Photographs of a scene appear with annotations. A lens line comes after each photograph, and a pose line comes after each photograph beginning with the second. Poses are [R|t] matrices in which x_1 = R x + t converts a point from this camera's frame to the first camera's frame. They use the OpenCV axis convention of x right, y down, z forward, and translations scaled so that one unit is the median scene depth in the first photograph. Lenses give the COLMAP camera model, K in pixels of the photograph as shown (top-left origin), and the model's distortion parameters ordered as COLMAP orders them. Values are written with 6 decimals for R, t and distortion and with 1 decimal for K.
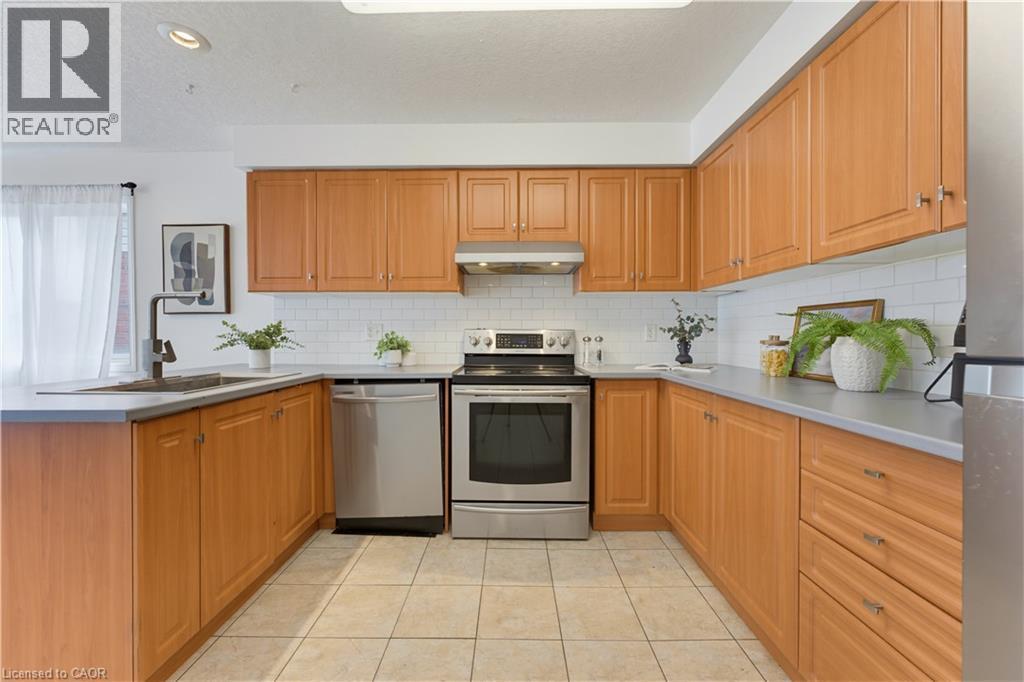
lens RADIAL K [[353.0, 0, 512.3], [0, 353.0, 334.5], [0, 0, 1]] dist [0.009121, 0.000033]
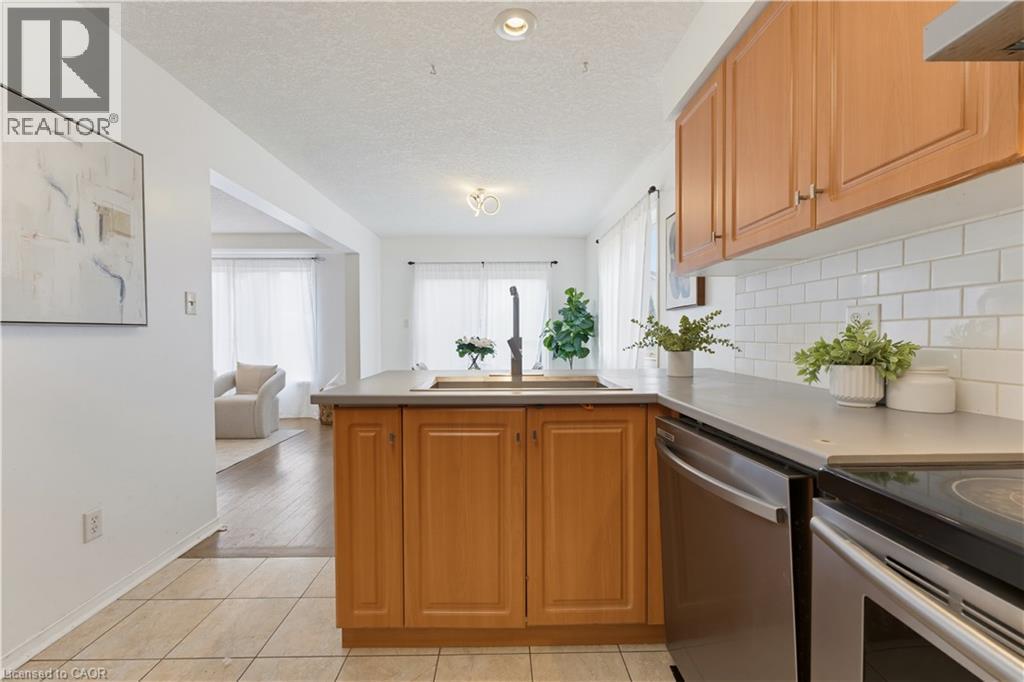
lens RADIAL K [[411.1, 0, 513.4], [0, 411.1, 335.6], [0, 0, 1]] dist [-0.002423, -0.000202]
pose [[0.049880, 0.004306, -0.998746, 0.147566], [0.008025, 0.999957, 0.004712, 0.001544], [0.998723, -0.008250, 0.049843, 0.640843]]
